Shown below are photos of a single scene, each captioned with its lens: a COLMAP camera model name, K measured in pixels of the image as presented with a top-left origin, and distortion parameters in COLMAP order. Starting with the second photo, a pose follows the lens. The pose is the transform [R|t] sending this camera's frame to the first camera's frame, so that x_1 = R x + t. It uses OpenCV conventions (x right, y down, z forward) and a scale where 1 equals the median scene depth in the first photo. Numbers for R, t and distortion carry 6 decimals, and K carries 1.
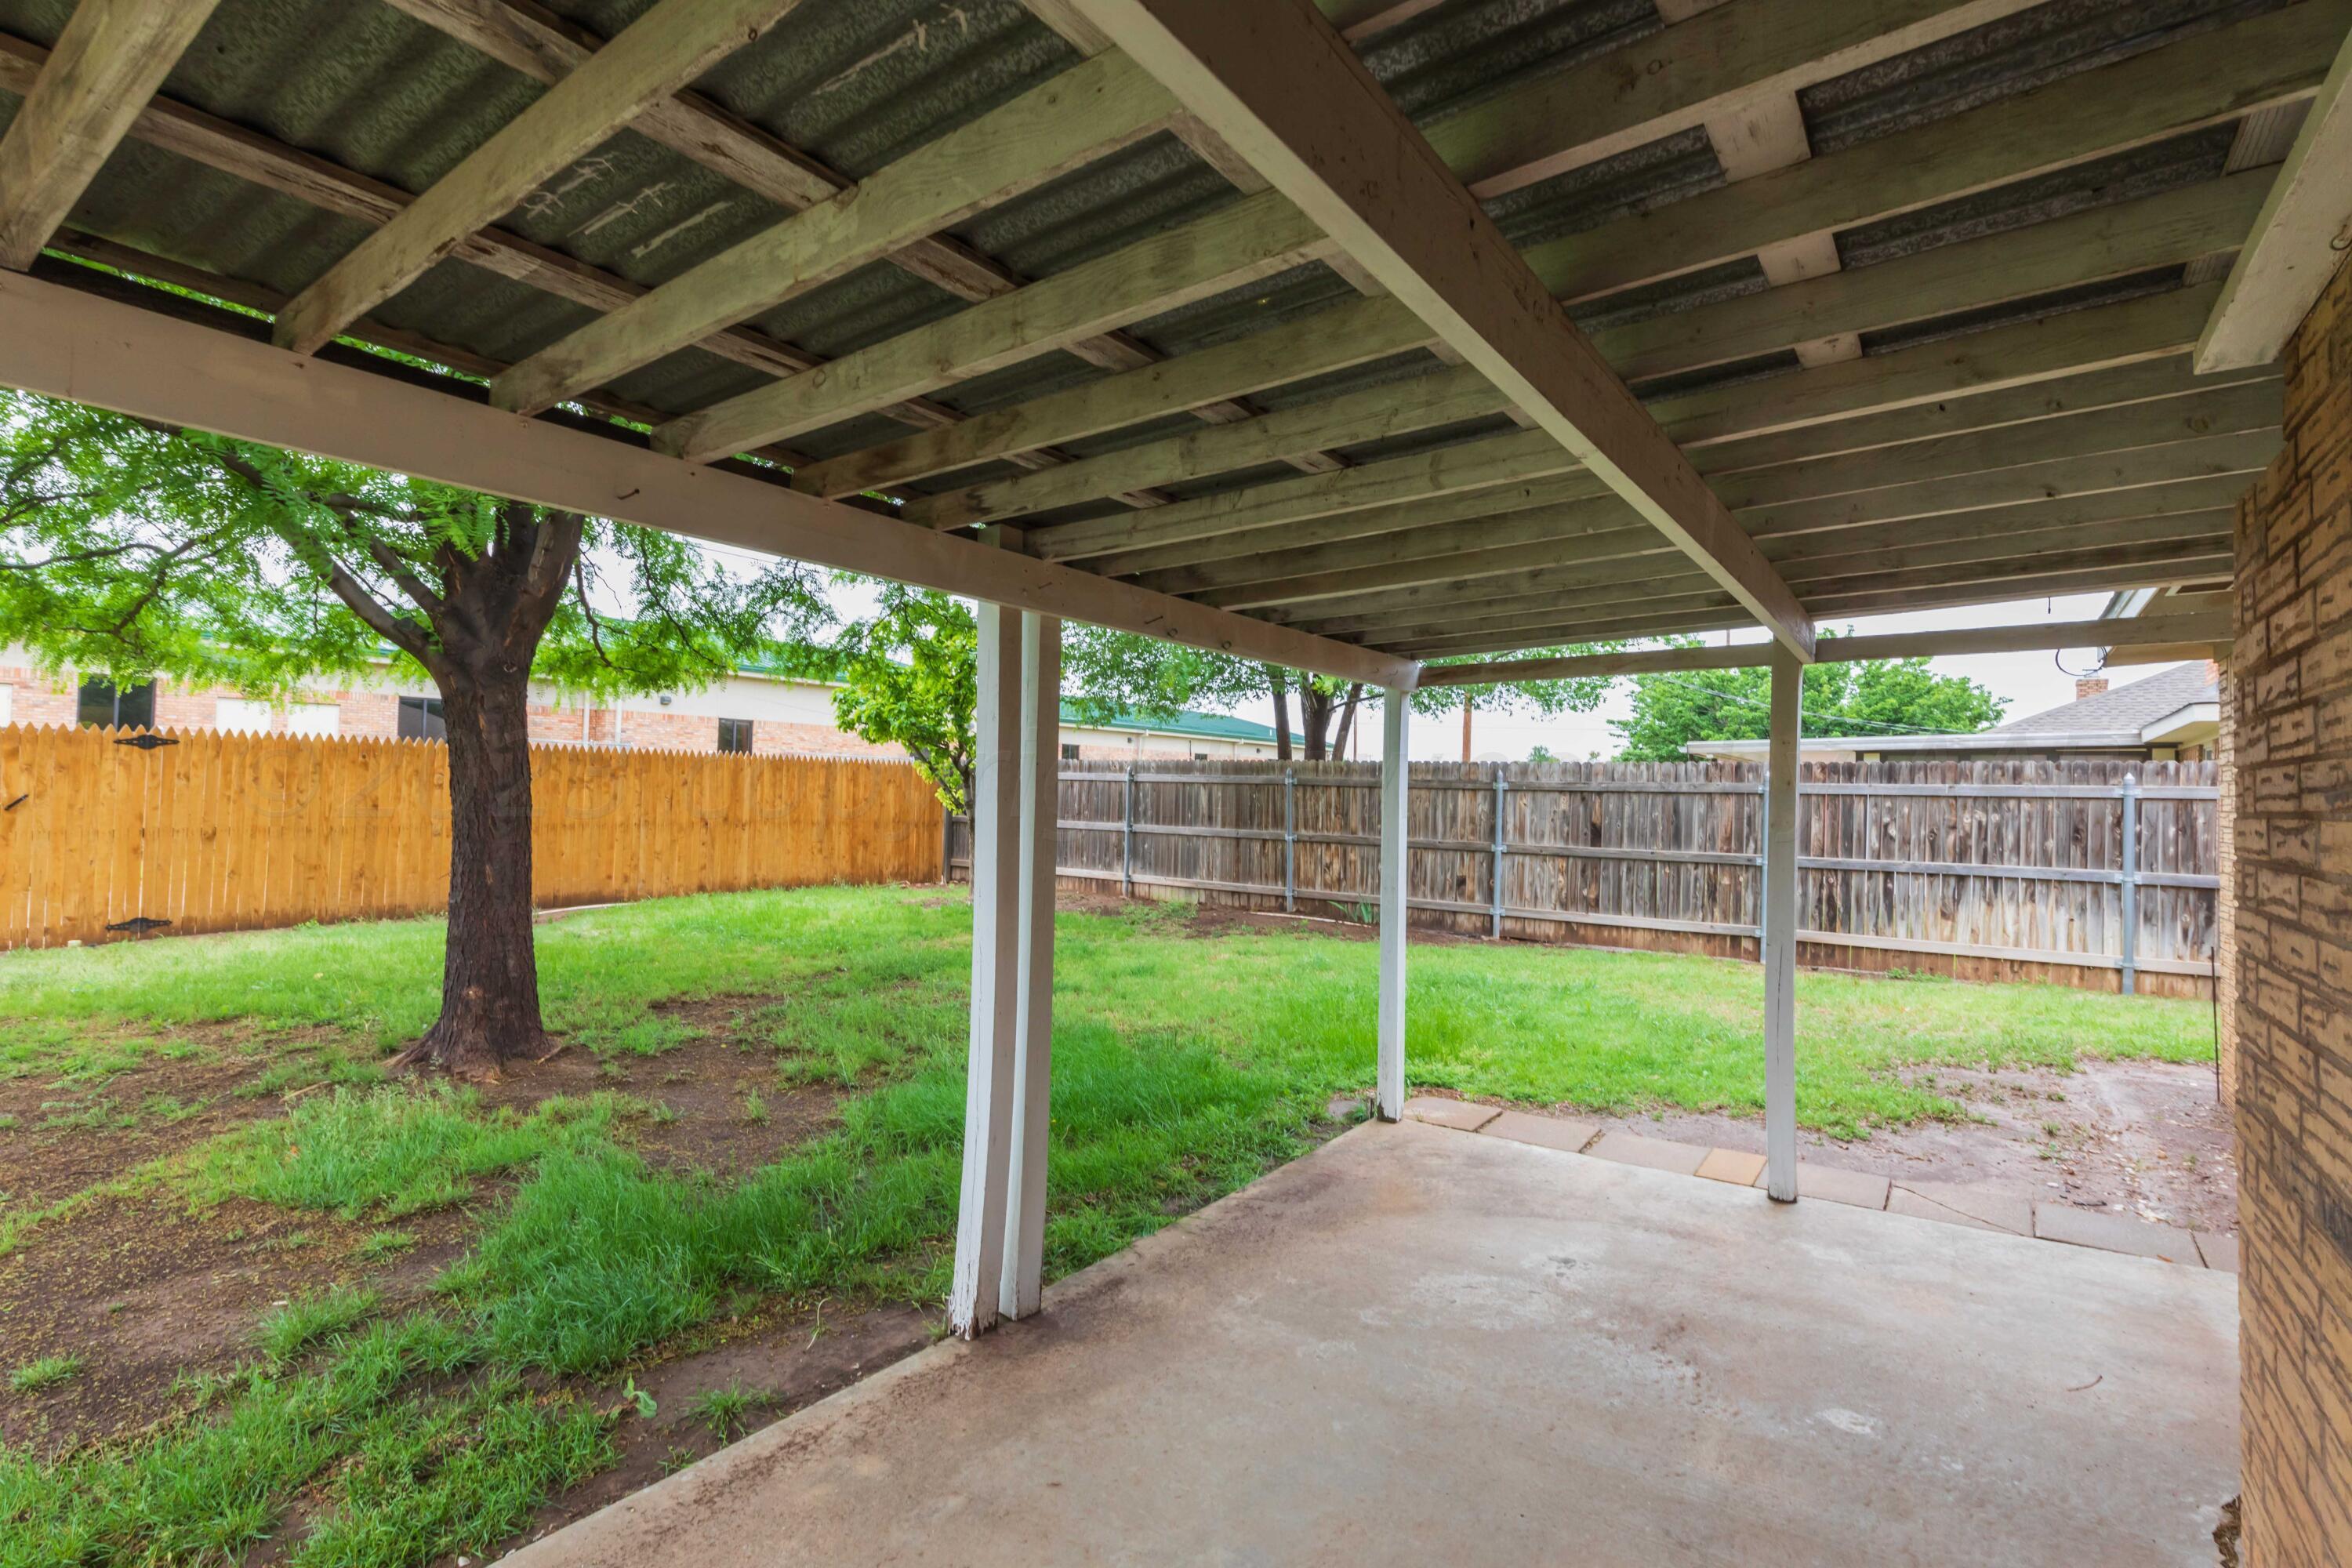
lens RADIAL K [[1048.4, 0, 1166.2], [0, 1048.4, 765.6], [0, 0, 1]] dist [0.010865, -0.000970]
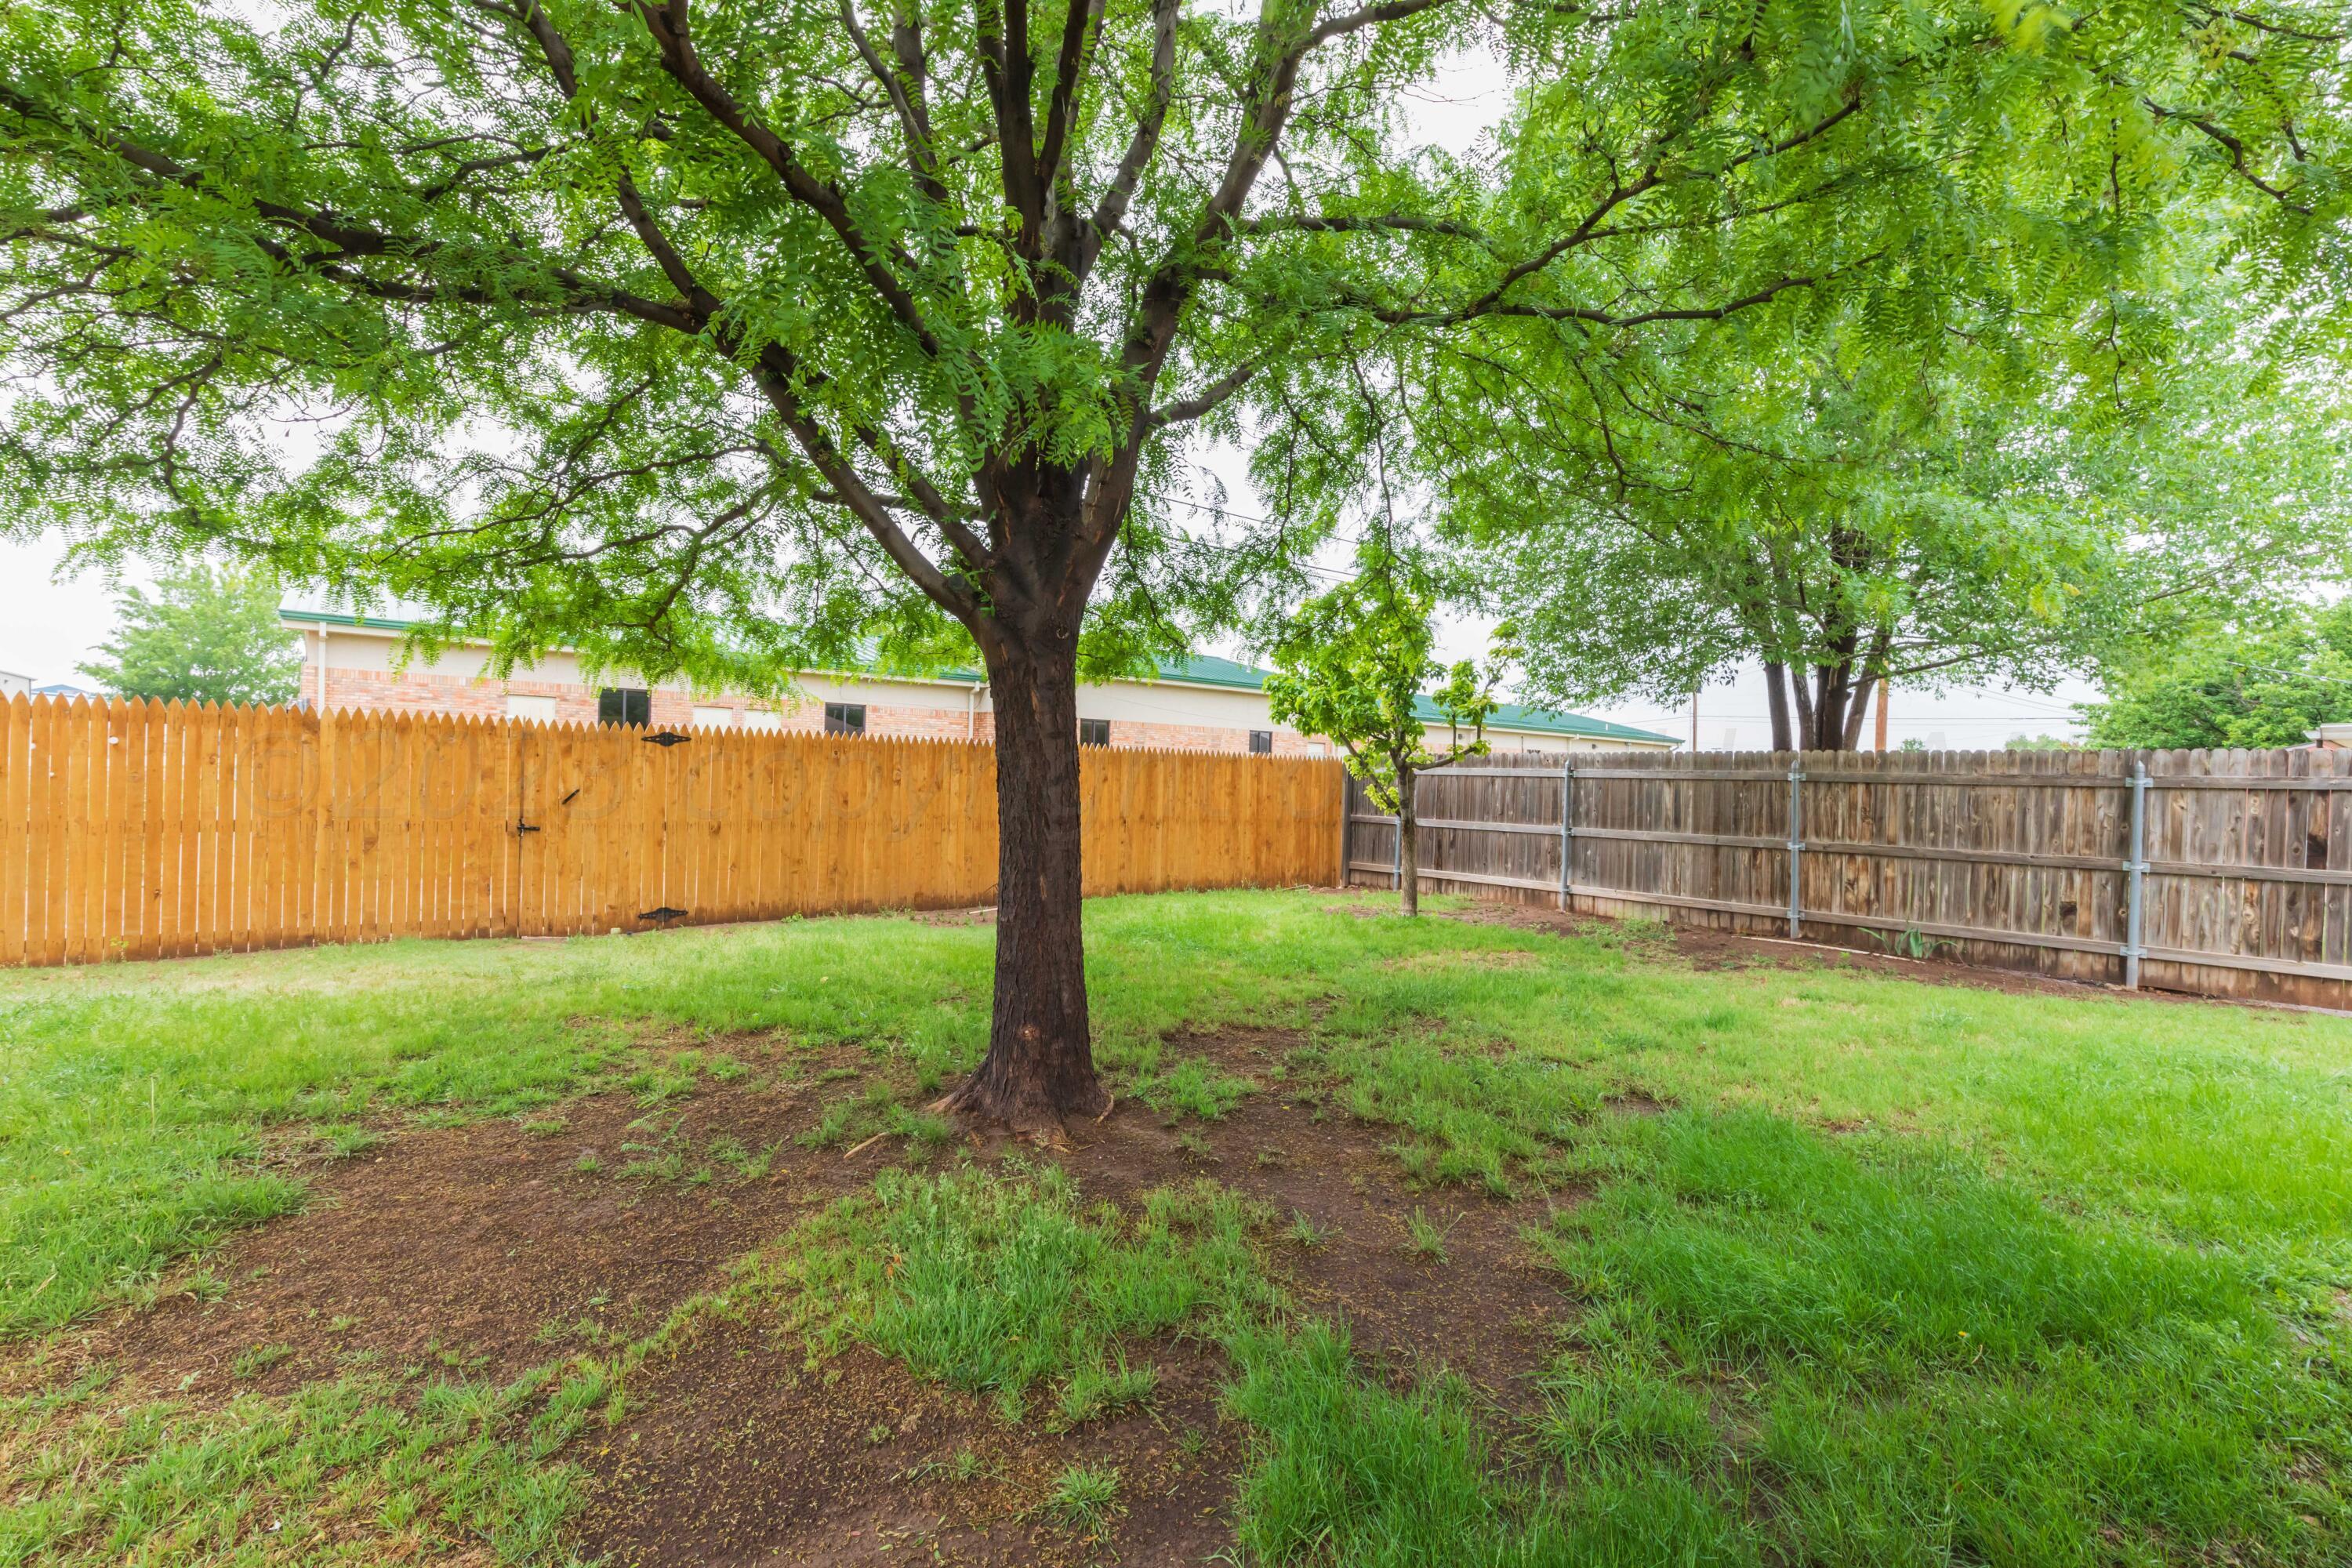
lens RADIAL K [[1048.4, 0, 1184.5], [0, 1048.4, 781.5], [0, 0, 1]] dist [0.010865, -0.000970]
pose [[0.959490, -0.000208, -0.281743, -0.143610], [0.004932, 0.999859, 0.016056, 0.004111], [0.281699, -0.016795, 0.959356, 0.118228]]
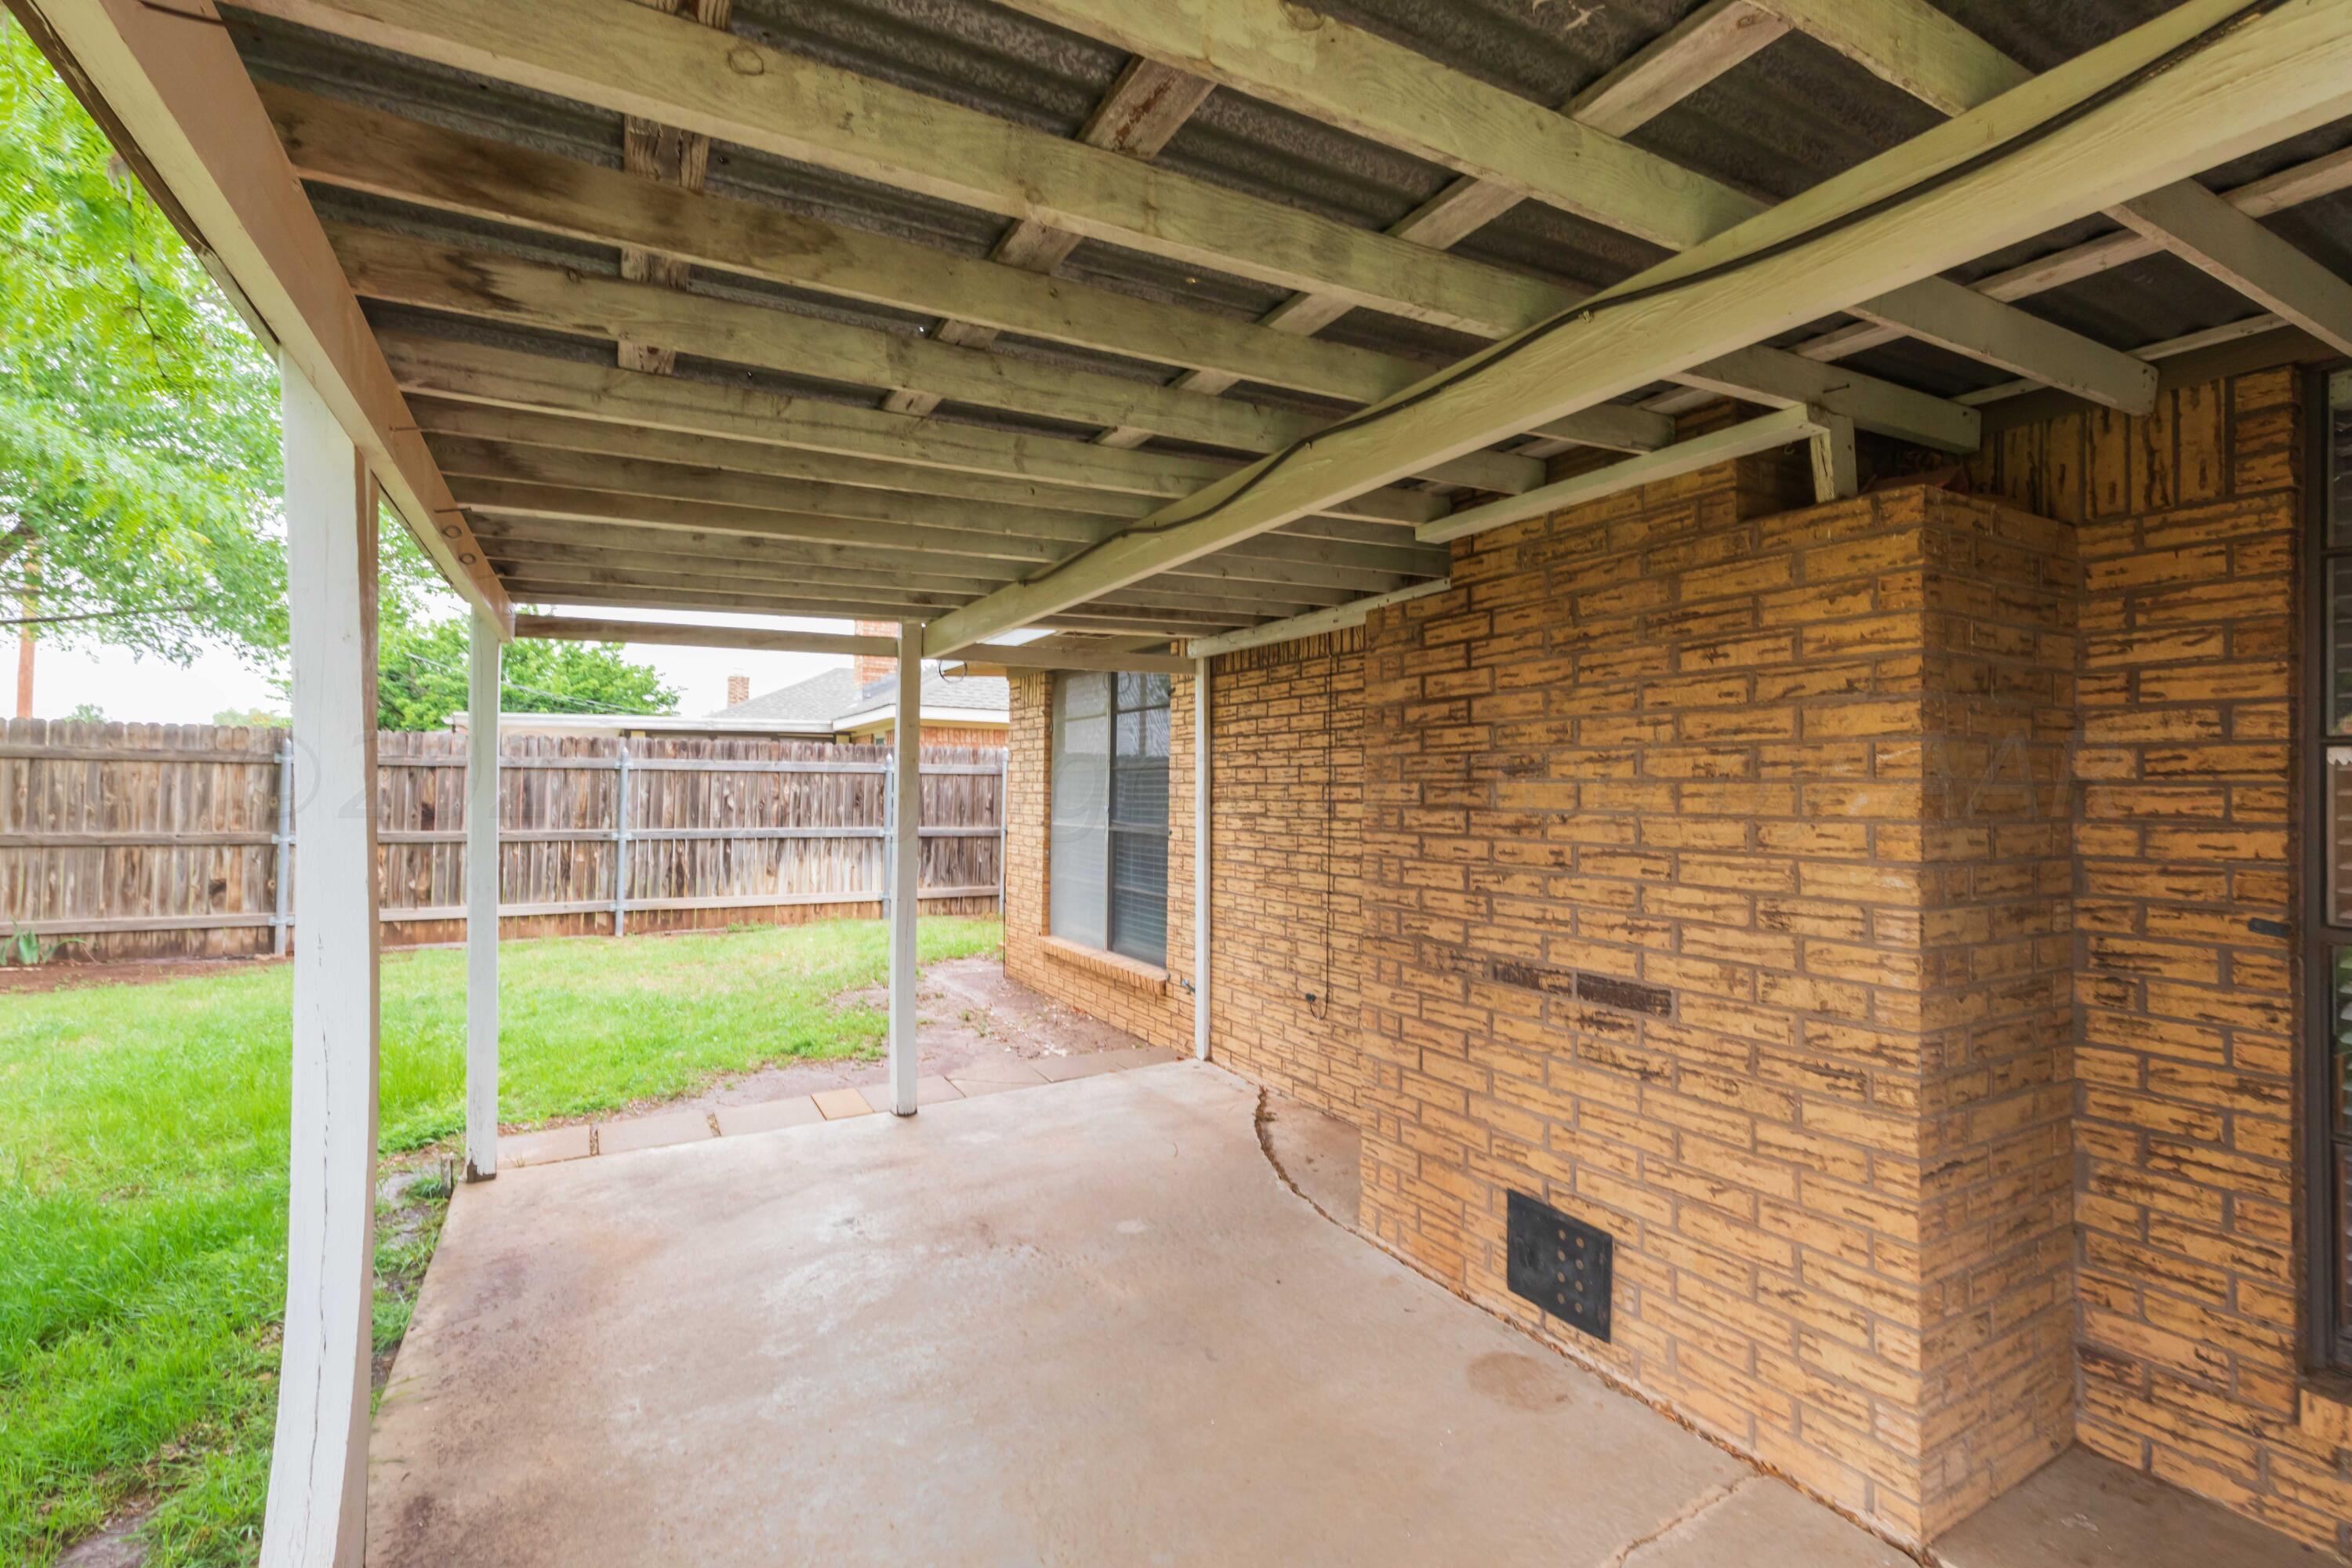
lens RADIAL K [[1048.4, 0, 1179.4], [0, 1048.4, 783.3], [0, 0, 1]] dist [0.010865, -0.000970]
pose [[0.435722, -0.010555, 0.900019, -0.119202], [-0.025619, 0.999381, 0.024124, 0.002194], [-0.899717, -0.033569, 0.435182, 0.080399]]
